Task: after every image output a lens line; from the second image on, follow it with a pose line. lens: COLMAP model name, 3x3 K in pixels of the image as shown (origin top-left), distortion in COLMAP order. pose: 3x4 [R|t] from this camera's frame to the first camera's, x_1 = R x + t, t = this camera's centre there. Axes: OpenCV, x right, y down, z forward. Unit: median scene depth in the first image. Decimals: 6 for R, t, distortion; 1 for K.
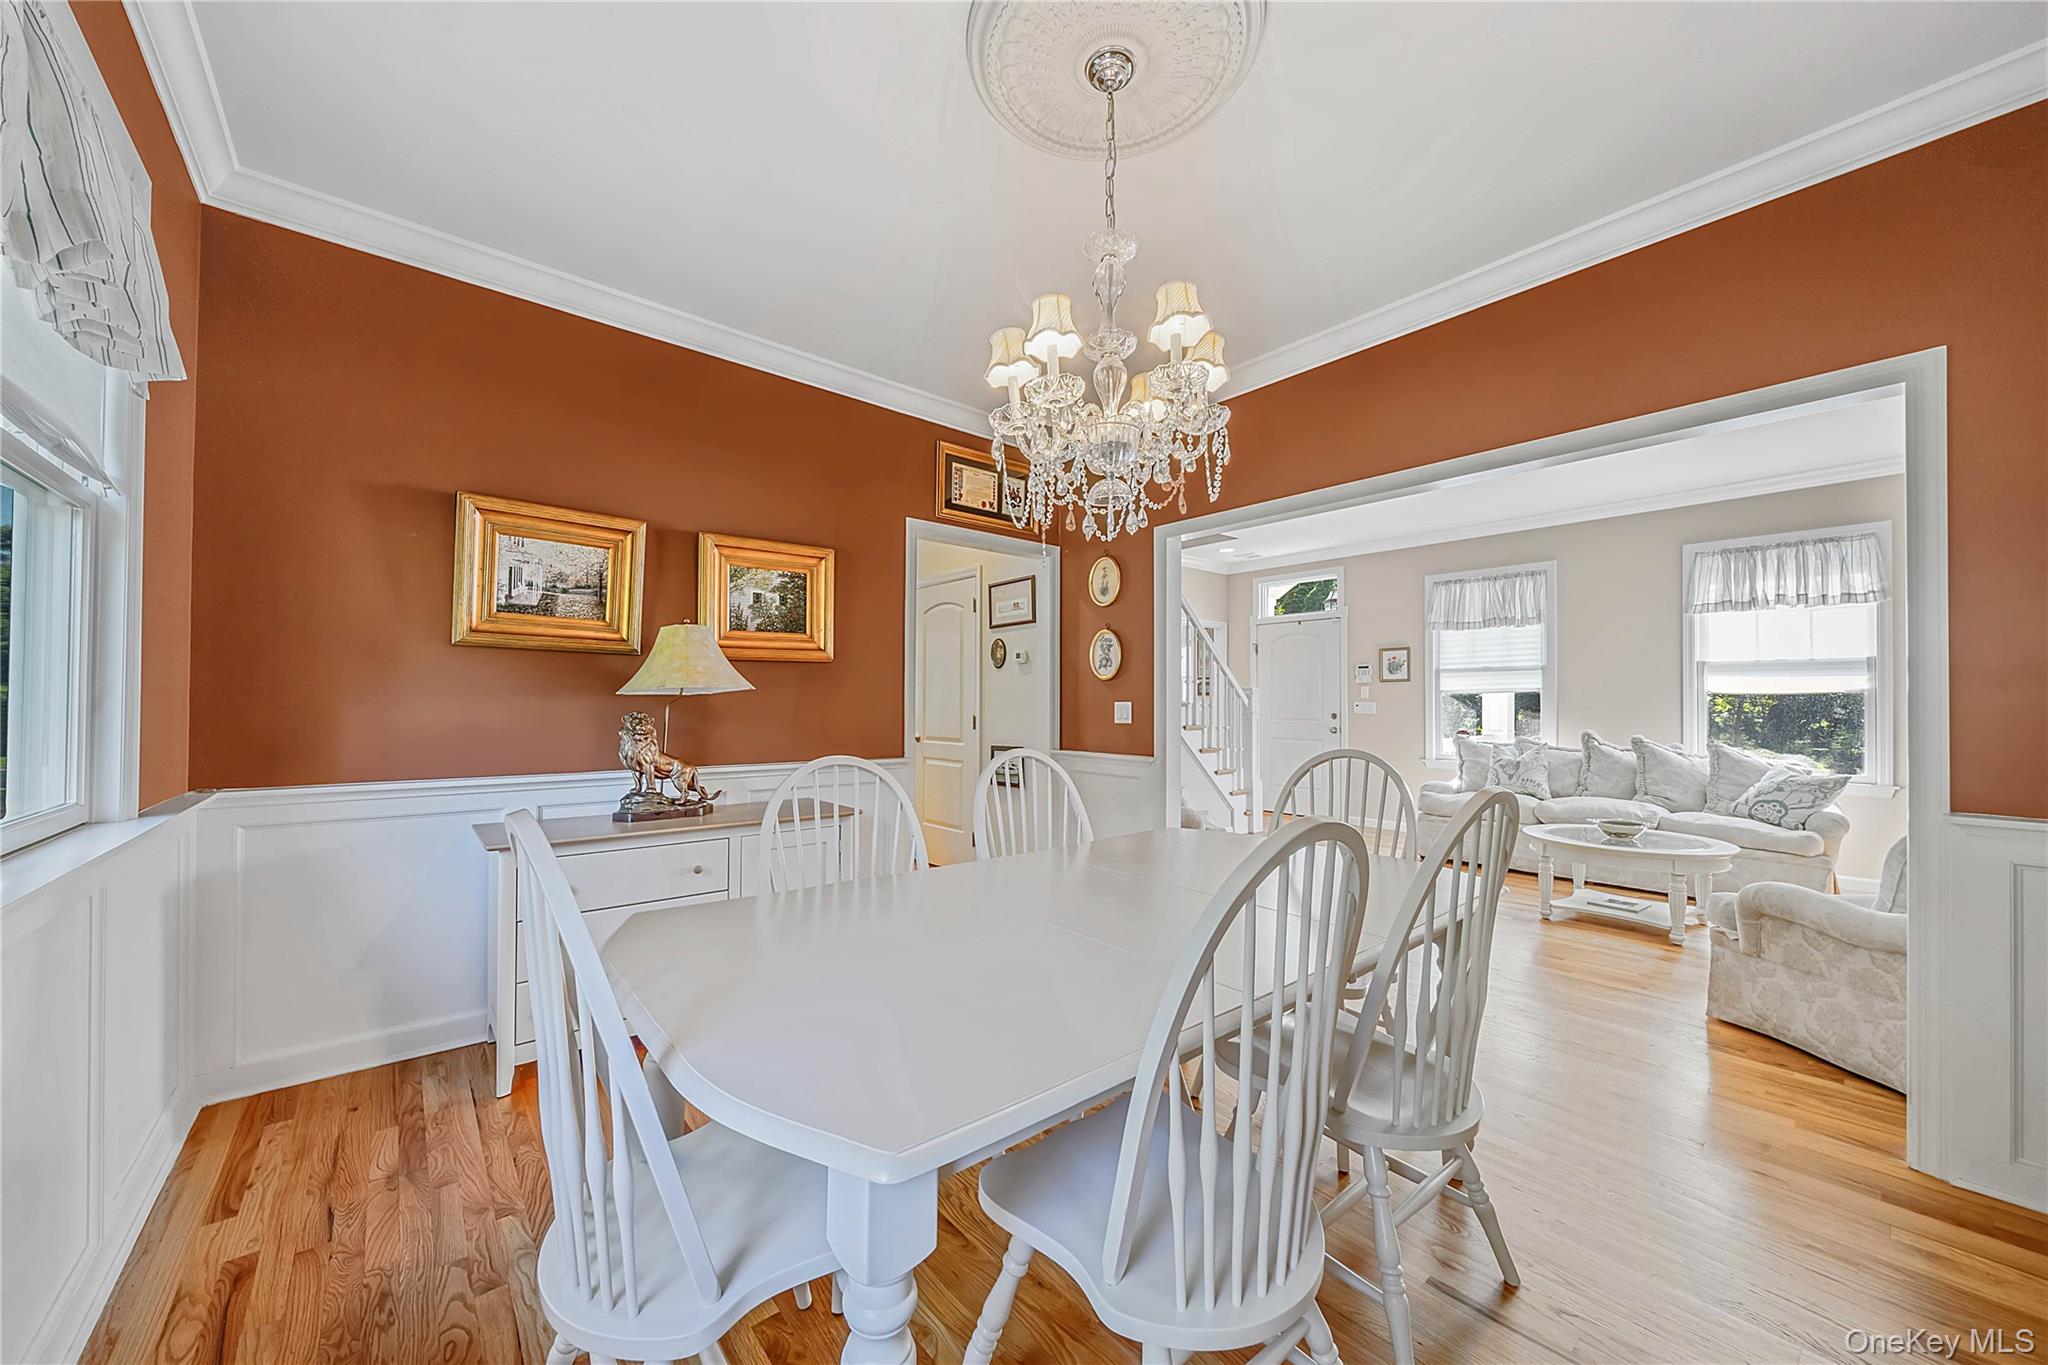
lens RADIAL K [[724.0, 0, 1004.5], [0, 724.0, 693.7], [0, 0, 1]] dist [-0.001251, -0.000158]
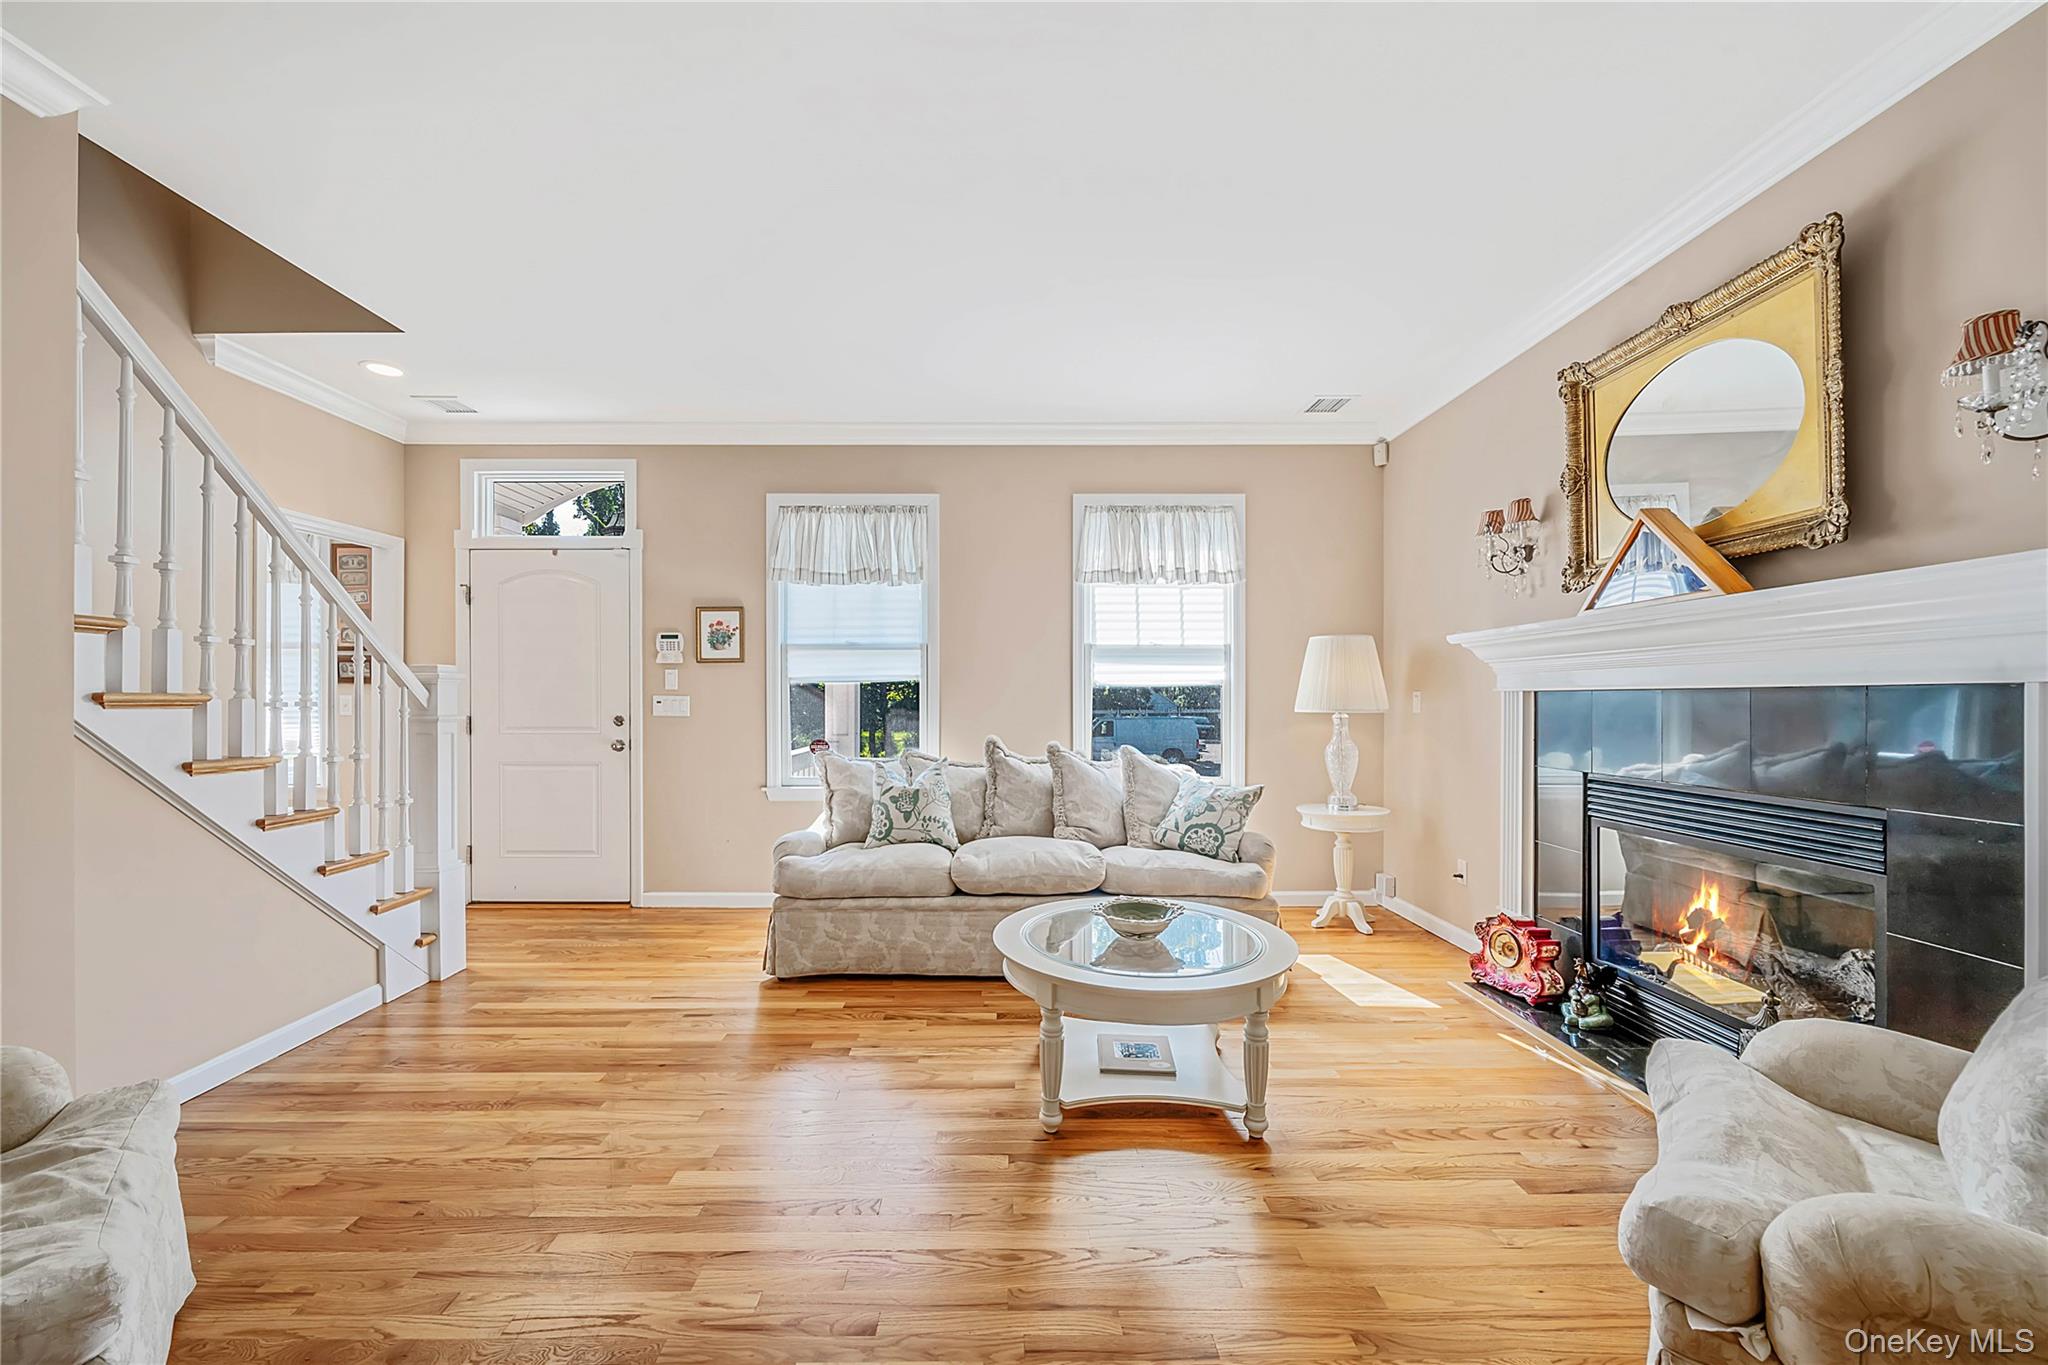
lens RADIAL K [[761.4, 0, 997.9], [0, 761.4, 703.9], [0, 0, 1]] dist [-0.001765, -0.000028]
pose [[0.631964, -0.007211, 0.774964, 0.246513], [-0.006709, 0.999868, 0.014775, 0.009113], [-0.774969, -0.014537, 0.631833, 0.535075]]
